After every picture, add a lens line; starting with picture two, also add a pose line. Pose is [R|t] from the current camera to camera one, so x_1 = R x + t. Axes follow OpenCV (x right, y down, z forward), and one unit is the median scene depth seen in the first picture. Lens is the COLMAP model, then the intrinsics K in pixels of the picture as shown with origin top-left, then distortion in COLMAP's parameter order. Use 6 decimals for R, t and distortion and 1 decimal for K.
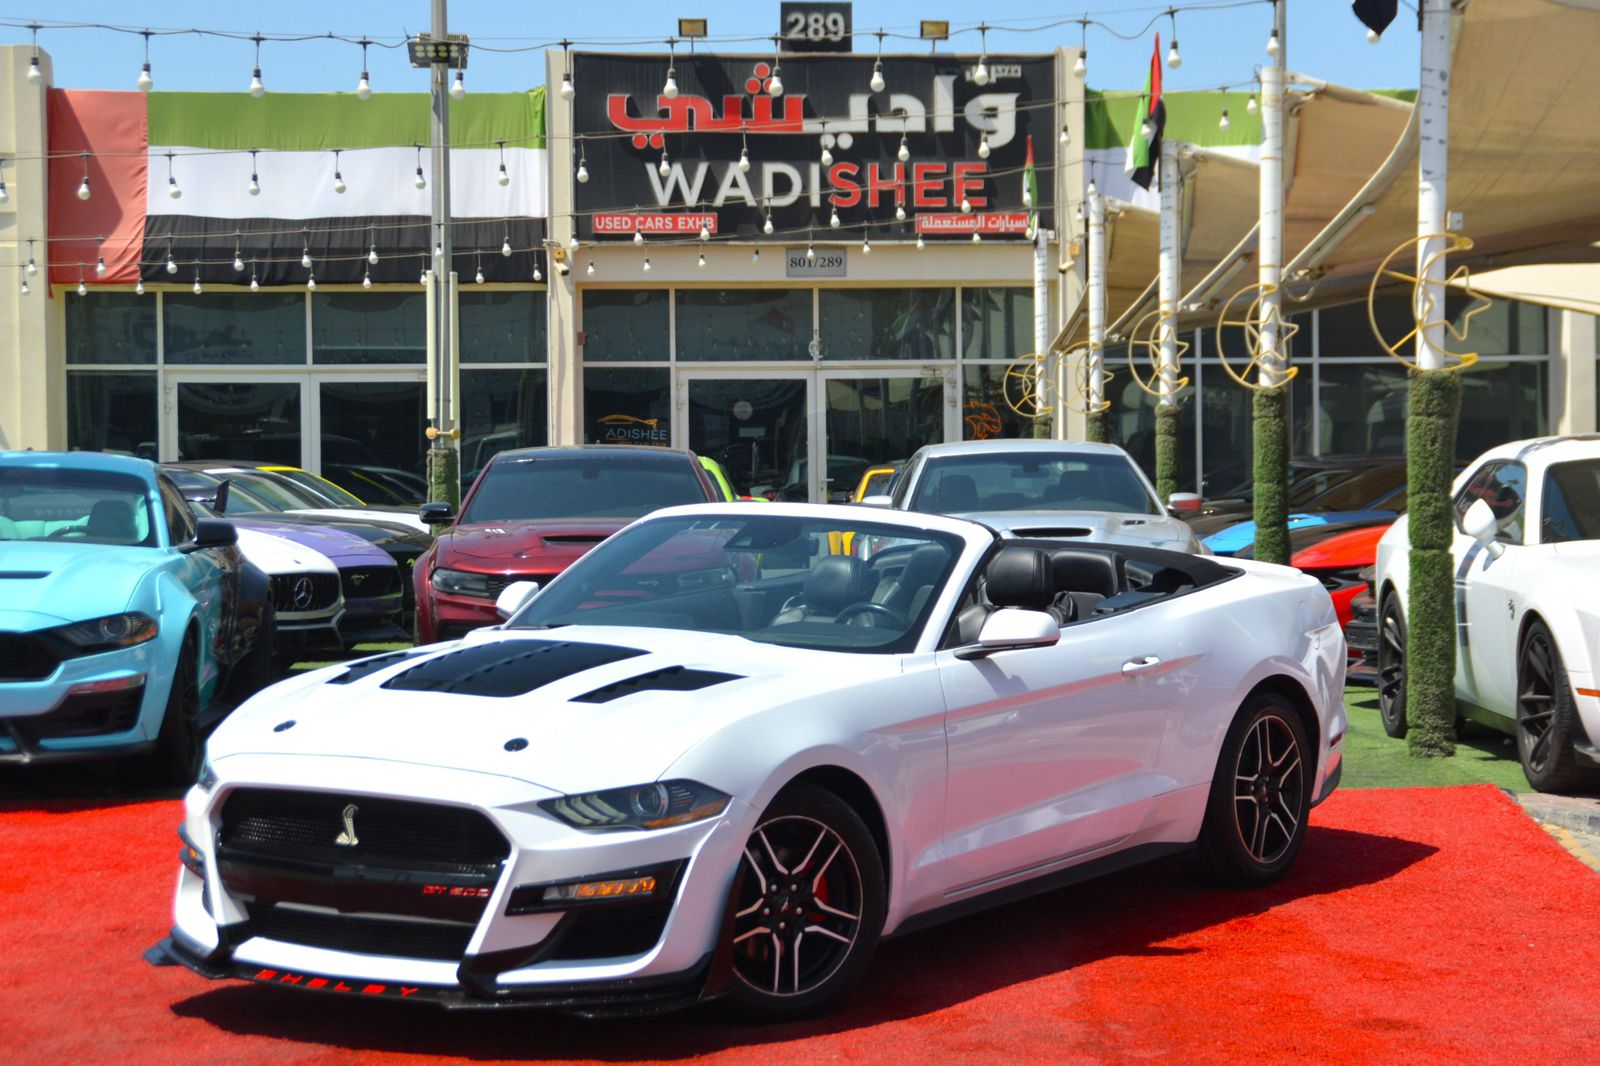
lens RADIAL K [[3699.7, 0, 840.9], [0, 3699.7, 464.6], [0, 0, 1]] dist [0.354085, -0.415017]
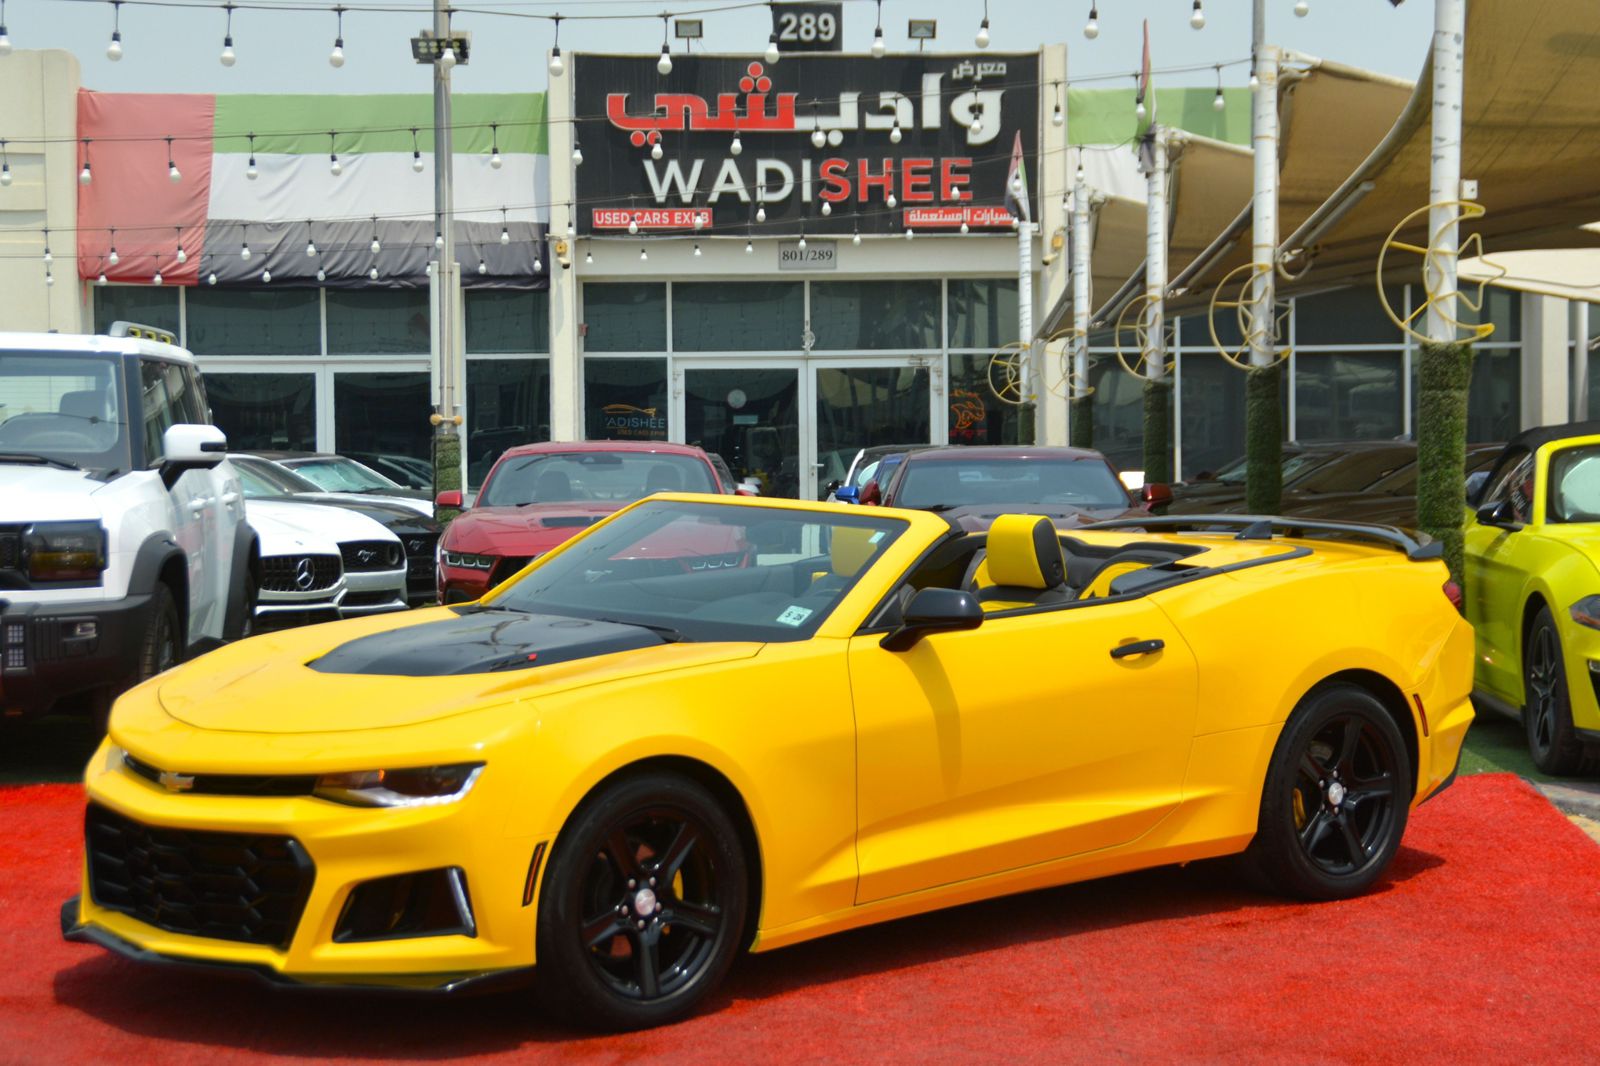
lens RADIAL K [[3920.4, 0, 702.4], [0, 3920.4, 538.3], [0, 0, 1]] dist [0.368902, 0.254287]
pose [[0.999441, -0.000842, -0.033423, 0.000624], [0.001698, 0.999671, 0.025578, -0.003526], [0.033391, -0.025621, 0.999114, -0.102606]]
